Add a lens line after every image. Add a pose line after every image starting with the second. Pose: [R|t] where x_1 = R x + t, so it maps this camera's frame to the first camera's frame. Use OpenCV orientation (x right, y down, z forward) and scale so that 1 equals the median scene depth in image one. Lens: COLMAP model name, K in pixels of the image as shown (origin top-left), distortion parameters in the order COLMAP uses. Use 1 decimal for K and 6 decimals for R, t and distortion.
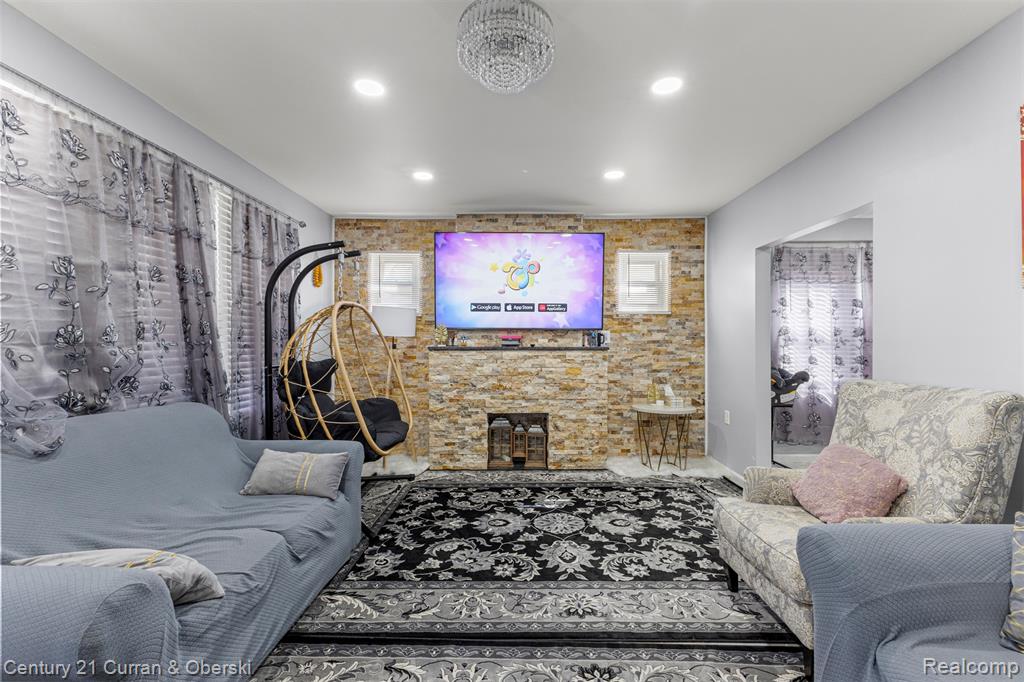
lens RADIAL K [[449.1, 0, 516.2], [0, 449.1, 344.7], [0, 0, 1]] dist [0.023721, -0.000595]
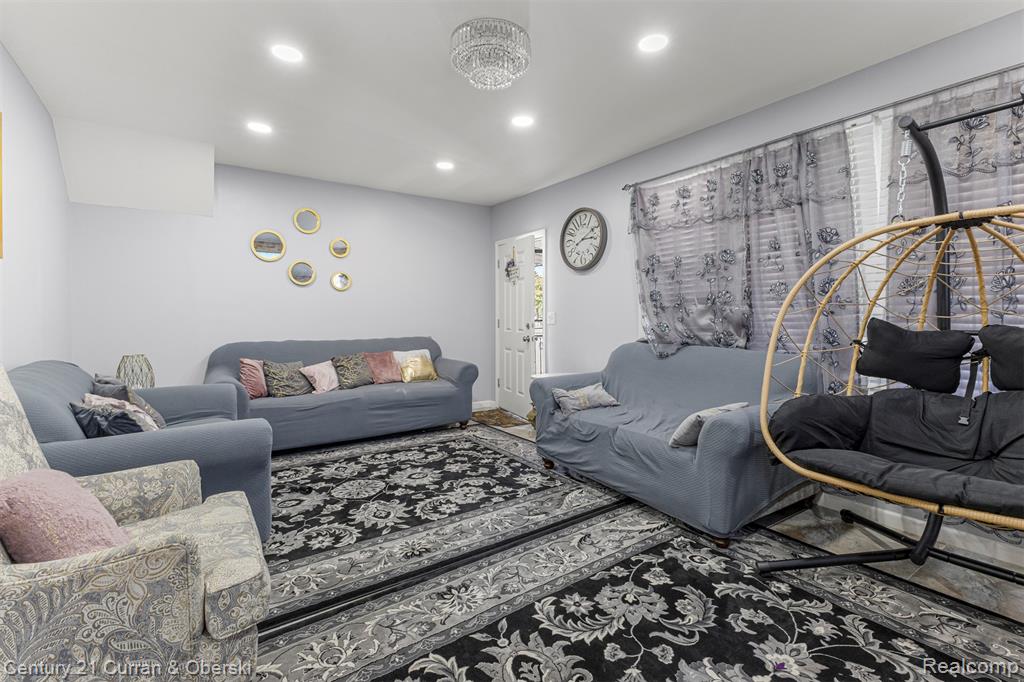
lens RADIAL K [[449.1, 0, 514.6], [0, 449.1, 335.0], [0, 0, 1]] dist [0.023721, -0.000595]
pose [[-0.817398, 0.030499, -0.575265, 0.462618], [0.004240, 0.998889, 0.046934, 0.023684], [0.576058, 0.035925, -0.816619, 1.505236]]
